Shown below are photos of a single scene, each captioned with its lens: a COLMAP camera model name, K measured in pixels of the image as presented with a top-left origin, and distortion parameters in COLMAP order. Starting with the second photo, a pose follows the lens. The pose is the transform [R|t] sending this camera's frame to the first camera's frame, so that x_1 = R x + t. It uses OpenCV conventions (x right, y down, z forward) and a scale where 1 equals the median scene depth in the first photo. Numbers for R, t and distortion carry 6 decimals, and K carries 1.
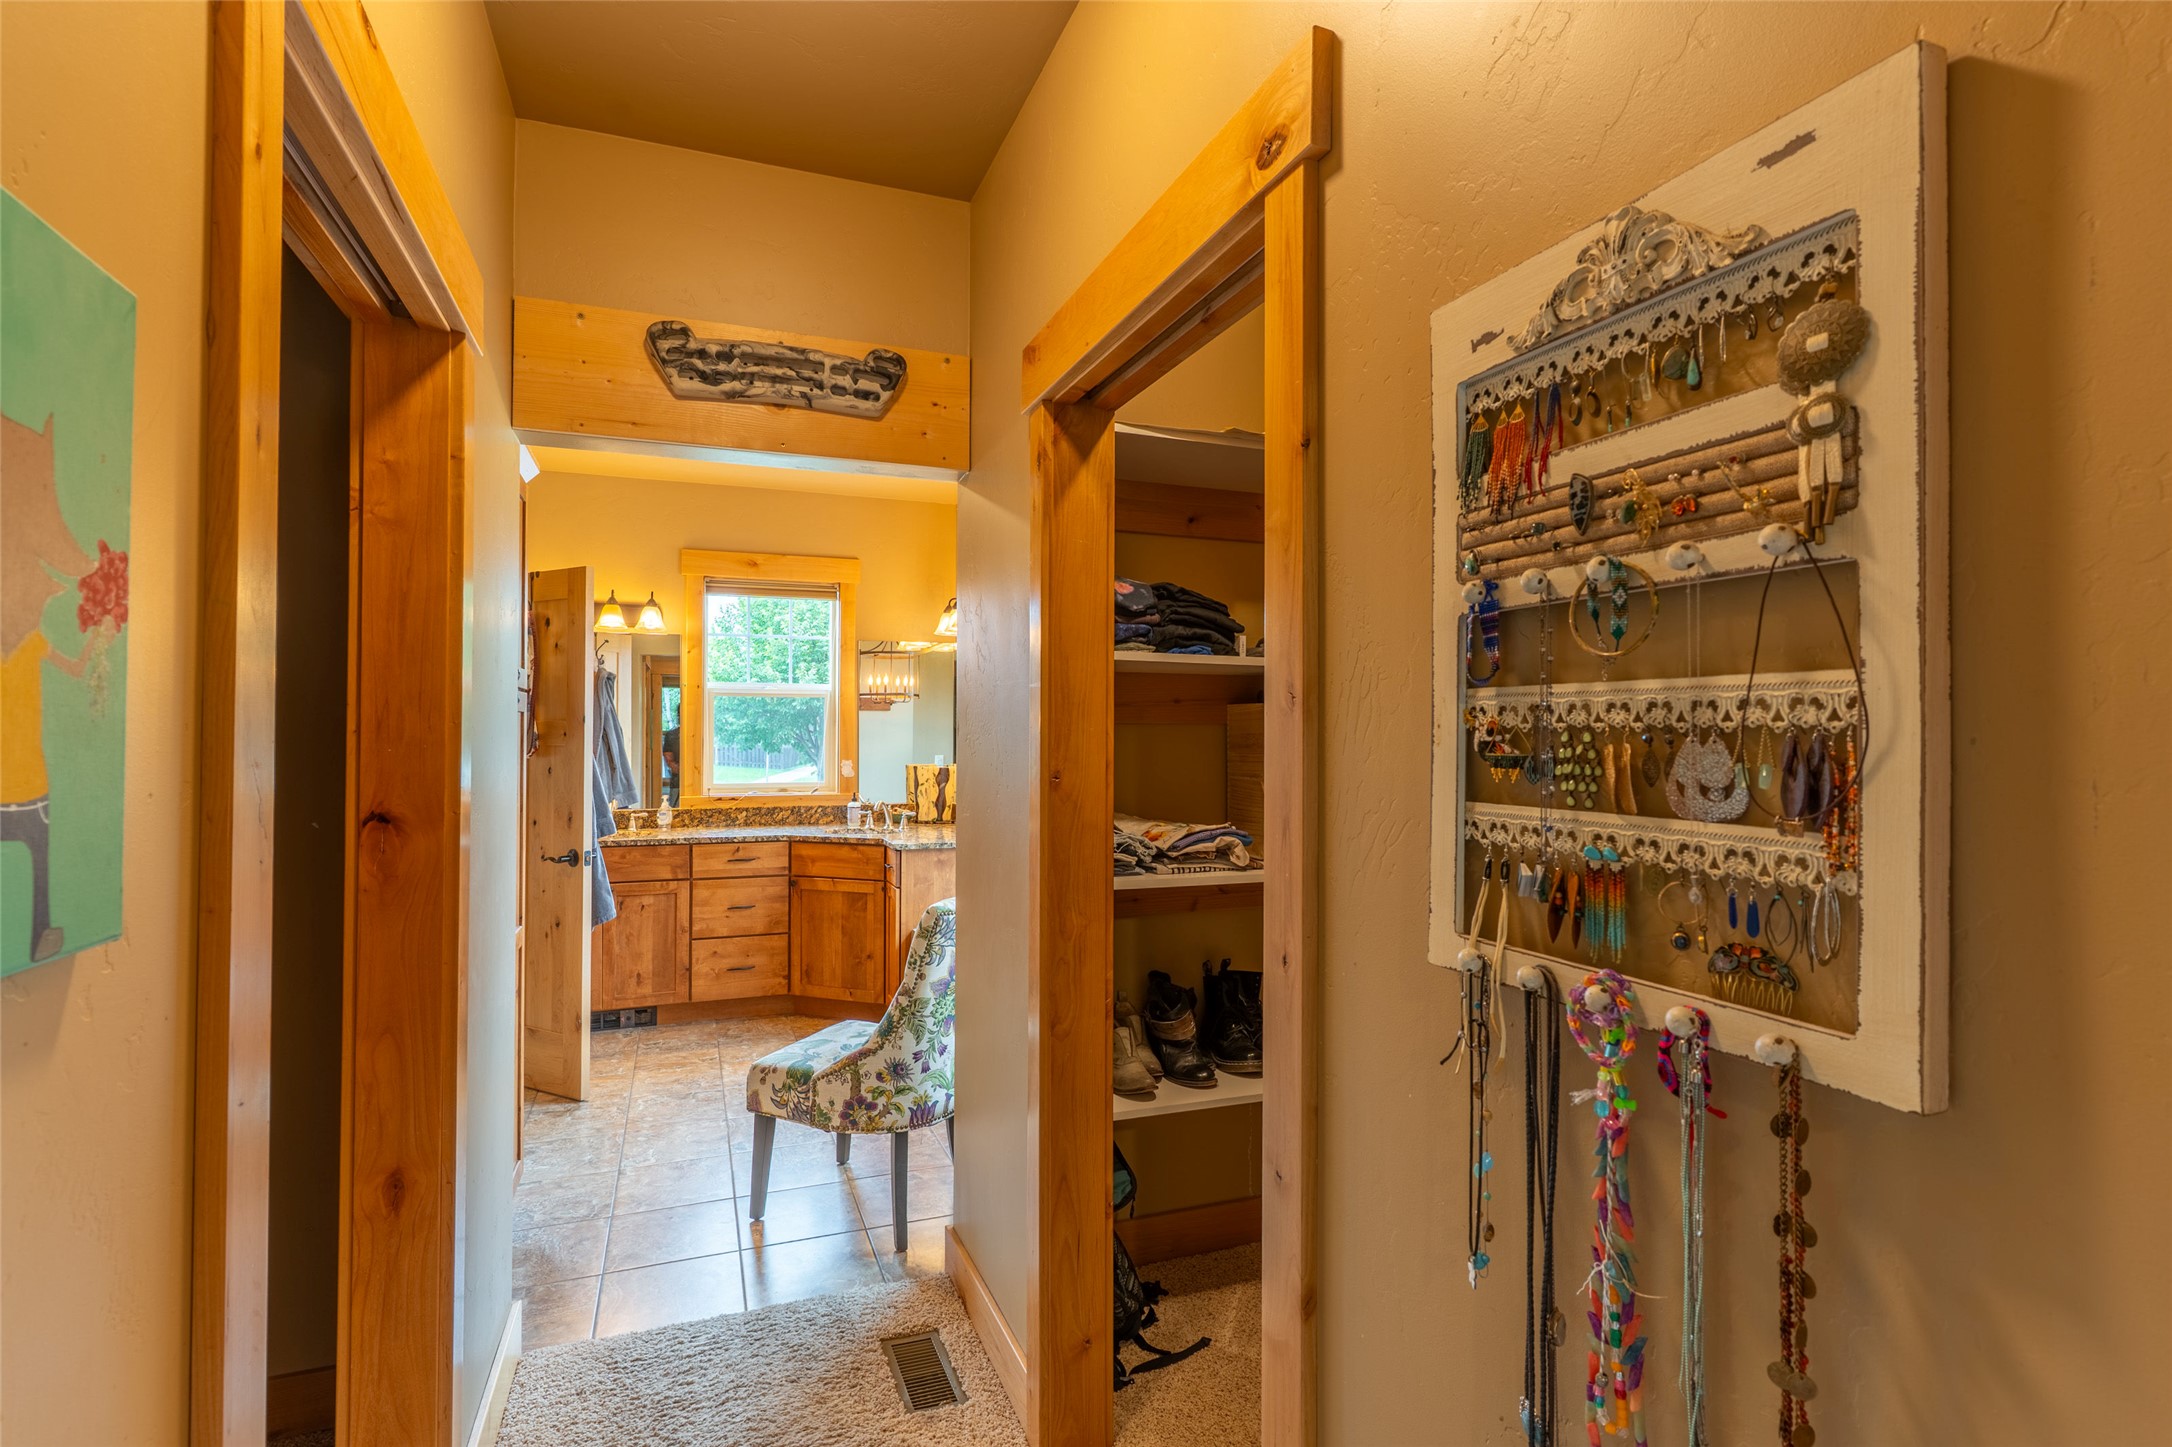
lens RADIAL K [[1028.6, 0, 1075.3], [0, 1028.6, 727.5], [0, 0, 1]] dist [0.003858, -0.000848]
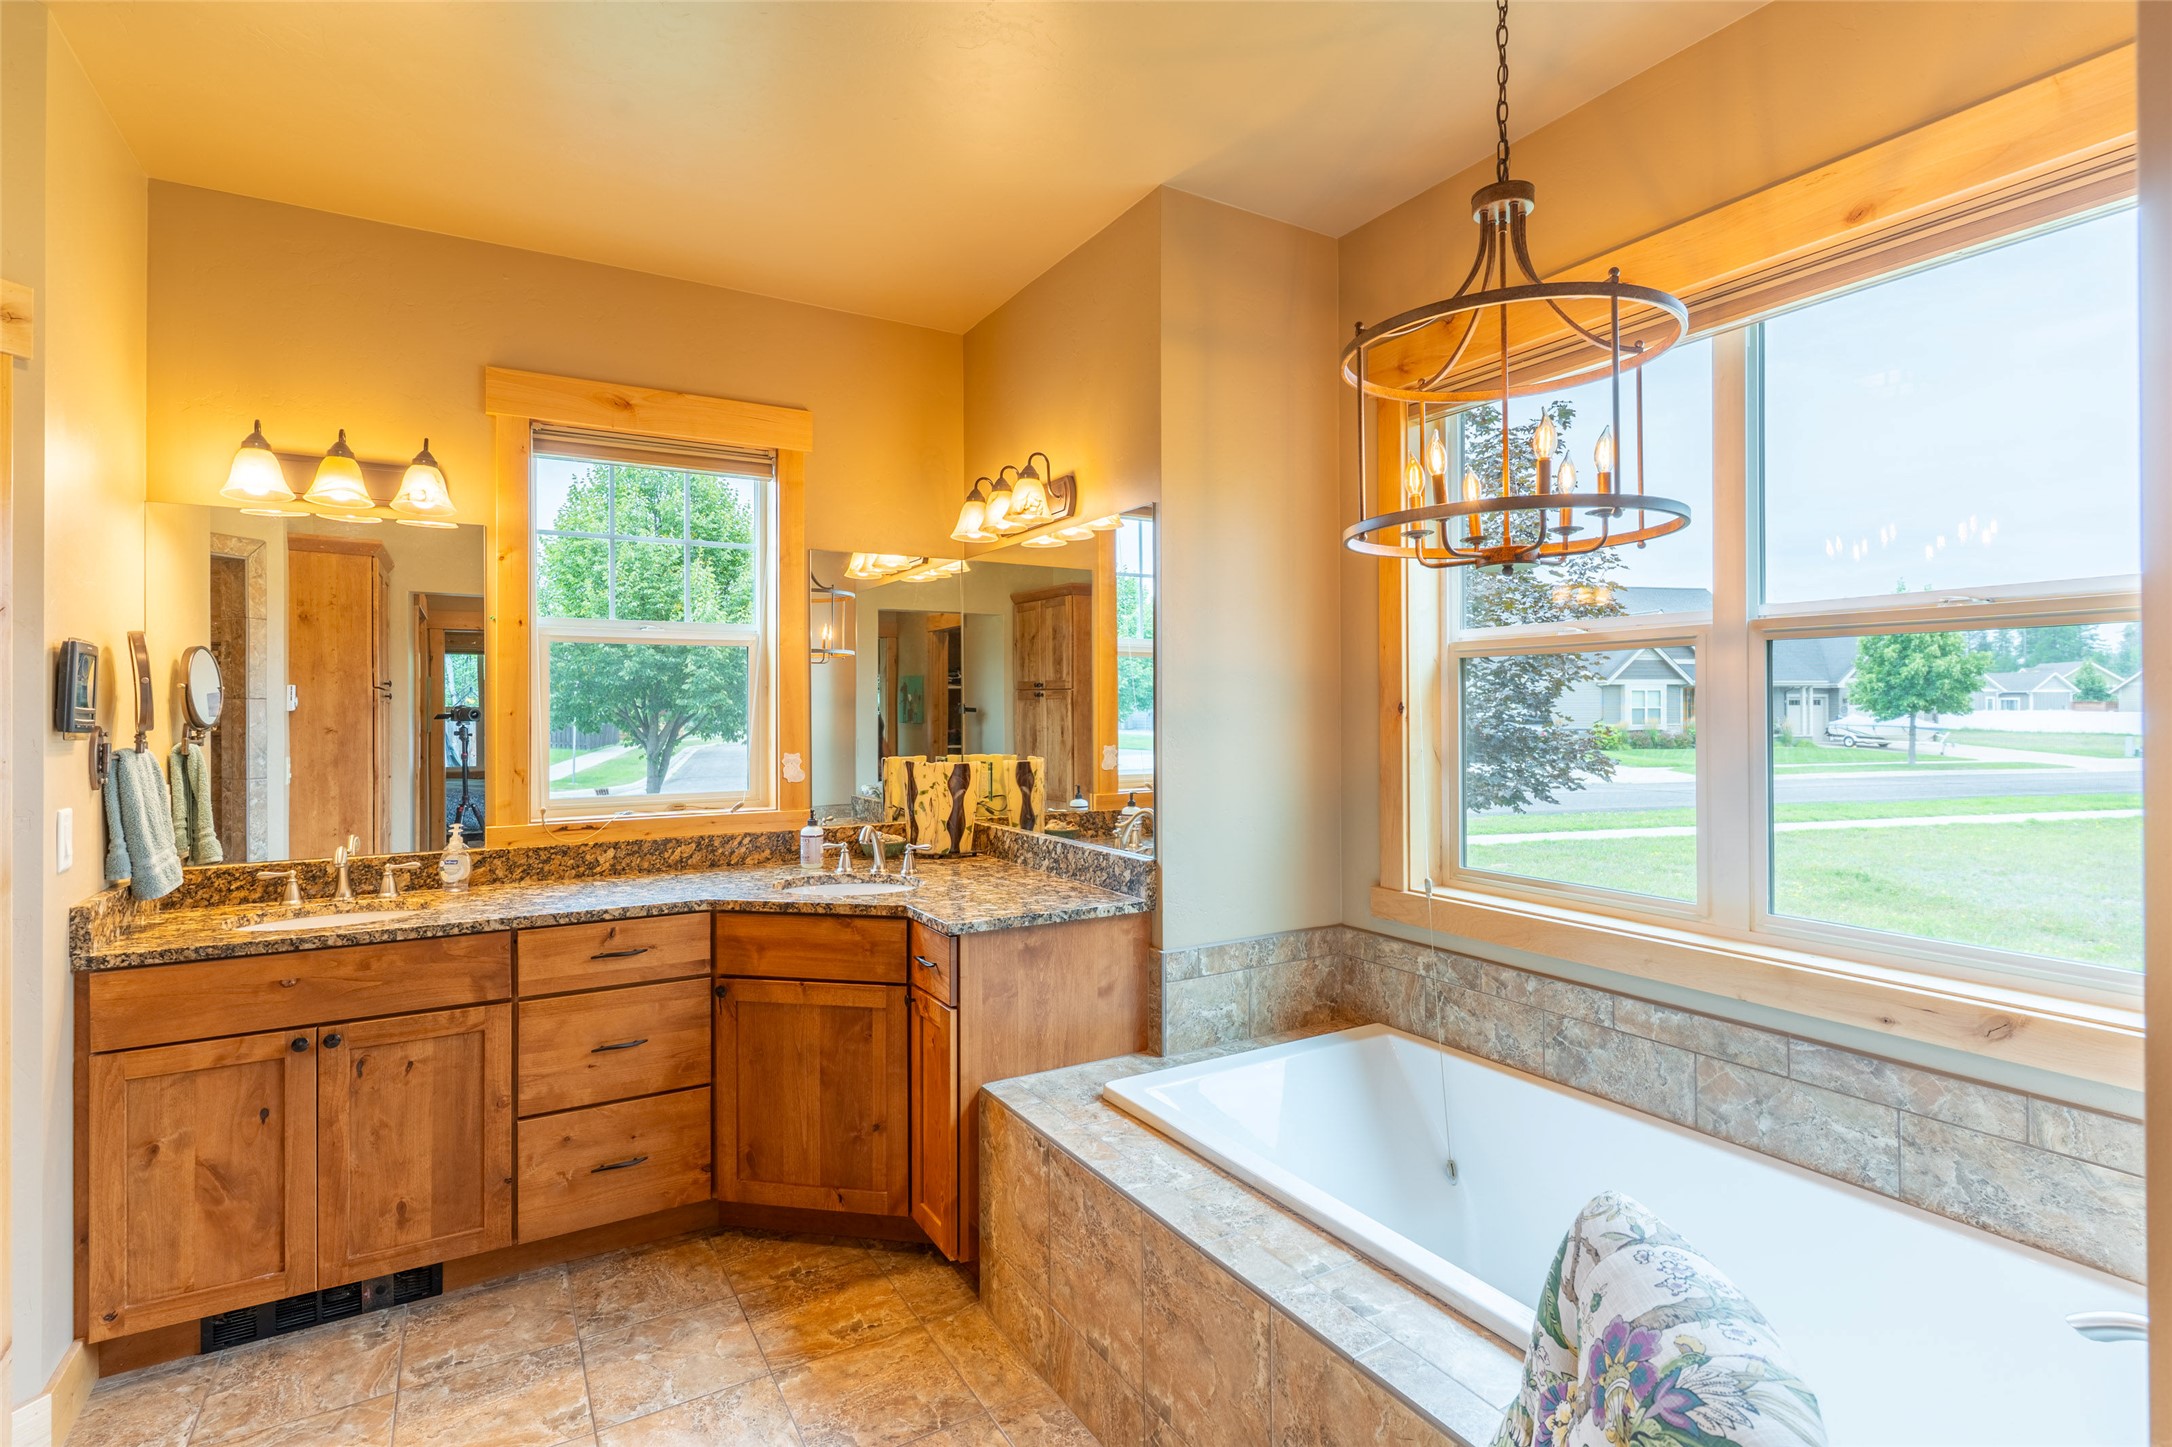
lens RADIAL K [[1028.6, 0, 1071.9], [0, 1028.6, 708.2], [0, 0, 1]] dist [0.003858, -0.000848]
pose [[0.986307, -0.006076, 0.164810, -0.182964], [0.005075, 0.999966, 0.006497, 0.003515], [-0.164844, -0.005571, 0.986304, 0.449849]]
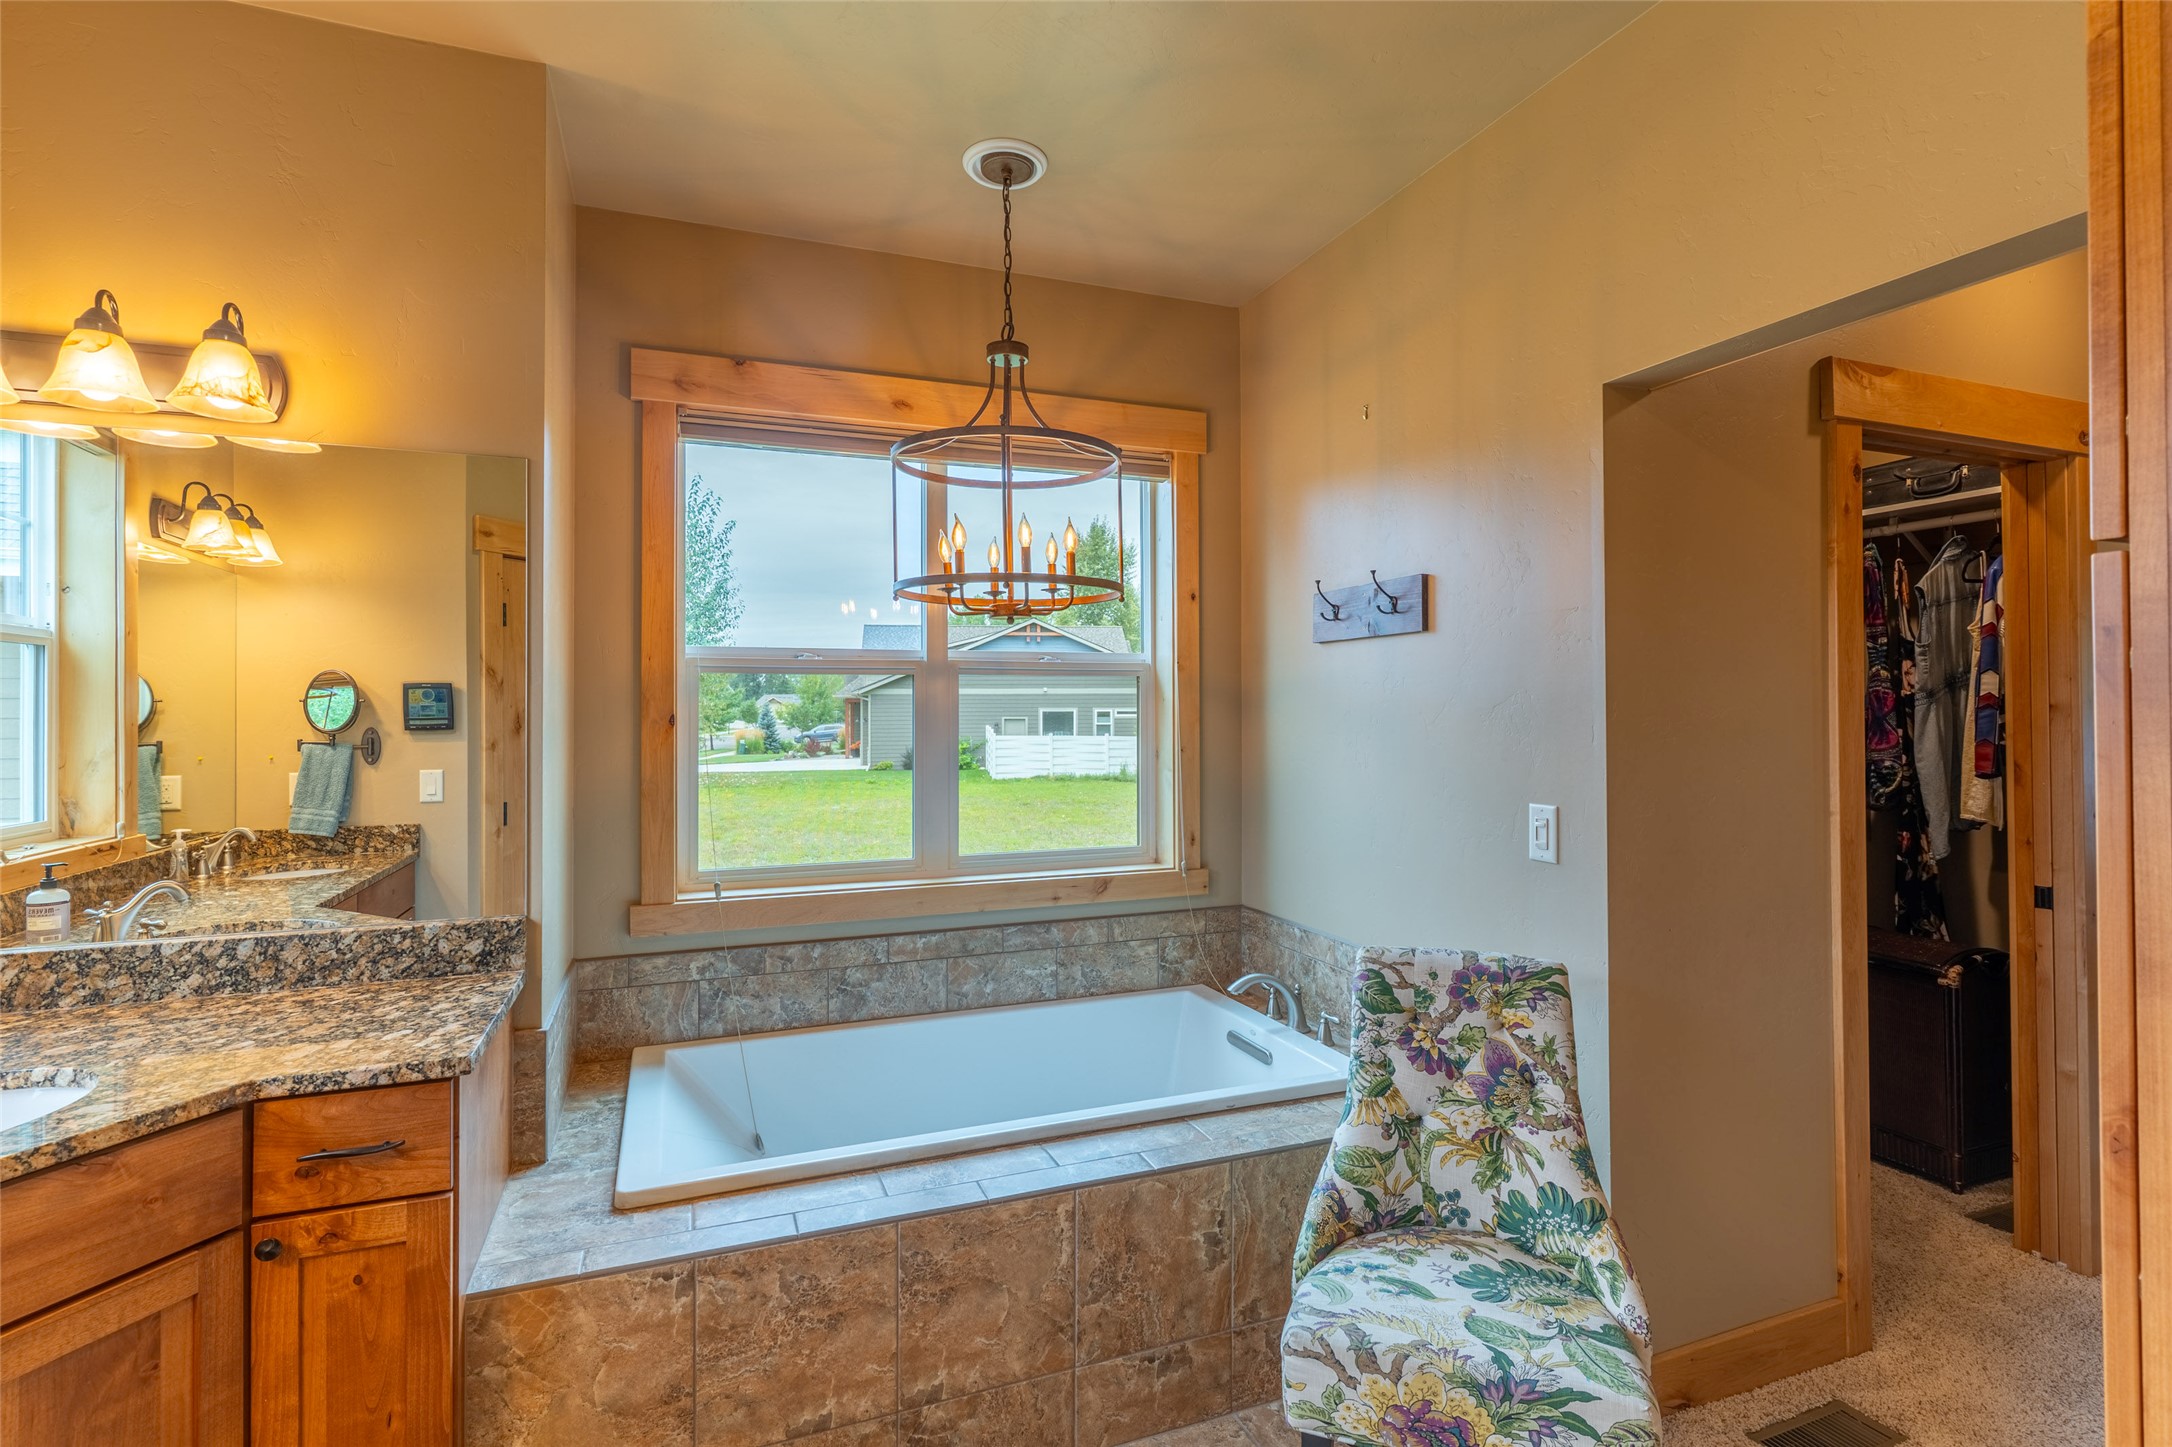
lens RADIAL K [[1028.6, 0, 1076.8], [0, 1028.6, 709.8], [0, 0, 1]] dist [0.003858, -0.000848]
pose [[0.002006, 0.000366, 0.999998, -0.464226], [-0.001035, 0.999999, -0.000364, 0.002470], [-0.999997, -0.001035, 0.002007, 0.741082]]
